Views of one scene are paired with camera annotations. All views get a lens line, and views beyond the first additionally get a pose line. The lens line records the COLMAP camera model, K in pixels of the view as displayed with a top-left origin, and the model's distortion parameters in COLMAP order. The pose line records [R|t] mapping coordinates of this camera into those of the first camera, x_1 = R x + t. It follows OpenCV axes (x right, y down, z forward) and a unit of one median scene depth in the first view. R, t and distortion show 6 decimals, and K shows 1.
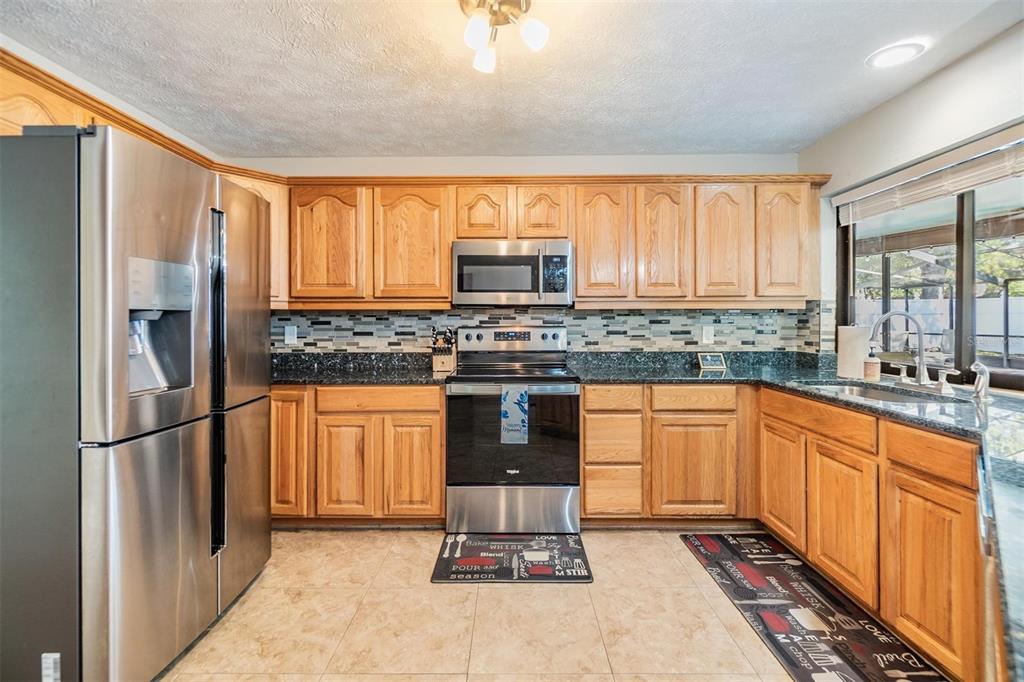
lens RADIAL K [[452.5, 0, 509.1], [0, 452.5, 320.7], [0, 0, 1]] dist [0.000160, 0.000272]
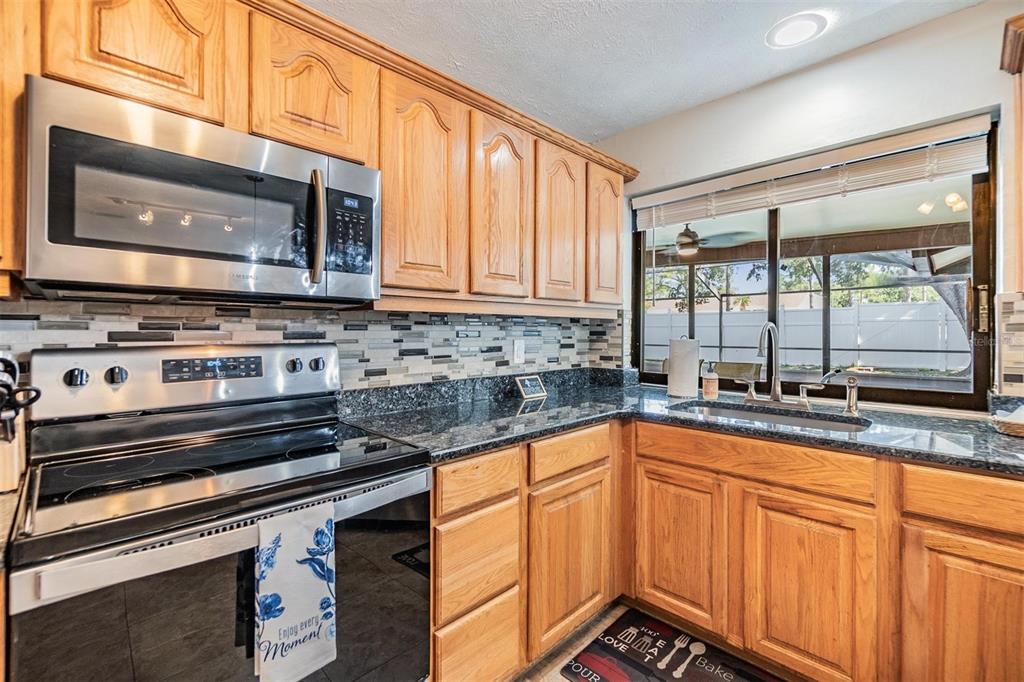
lens RADIAL K [[447.0, 0, 508.8], [0, 447.0, 330.4], [0, 0, 1]] dist [-0.002001, -0.000281]
pose [[0.704404, 0.003510, 0.709790, -0.118060], [-0.001987, 0.999994, -0.002974, -0.001416], [-0.709796, 0.000684, 0.704407, 0.604529]]
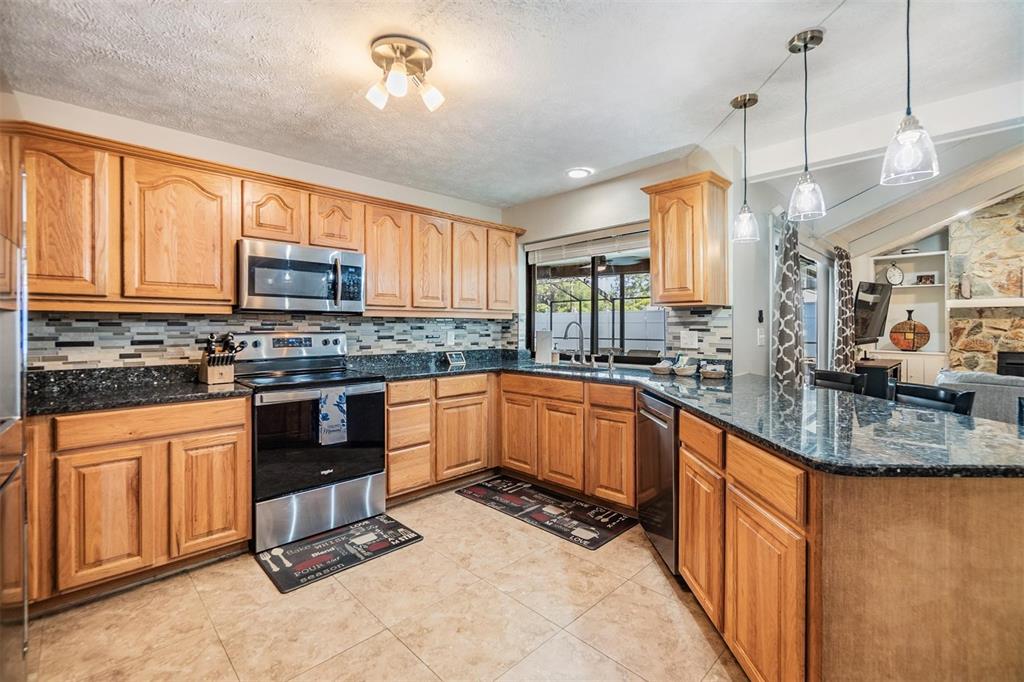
lens RADIAL K [[447.0, 0, 508.8], [0, 447.0, 330.4], [0, 0, 1]] dist [-0.002001, -0.000281]
pose [[0.712441, -0.003823, 0.701722, -0.408027], [0.000460, 0.999987, 0.004980, 0.004069], [-0.701732, -0.003225, 0.712434, -0.022448]]
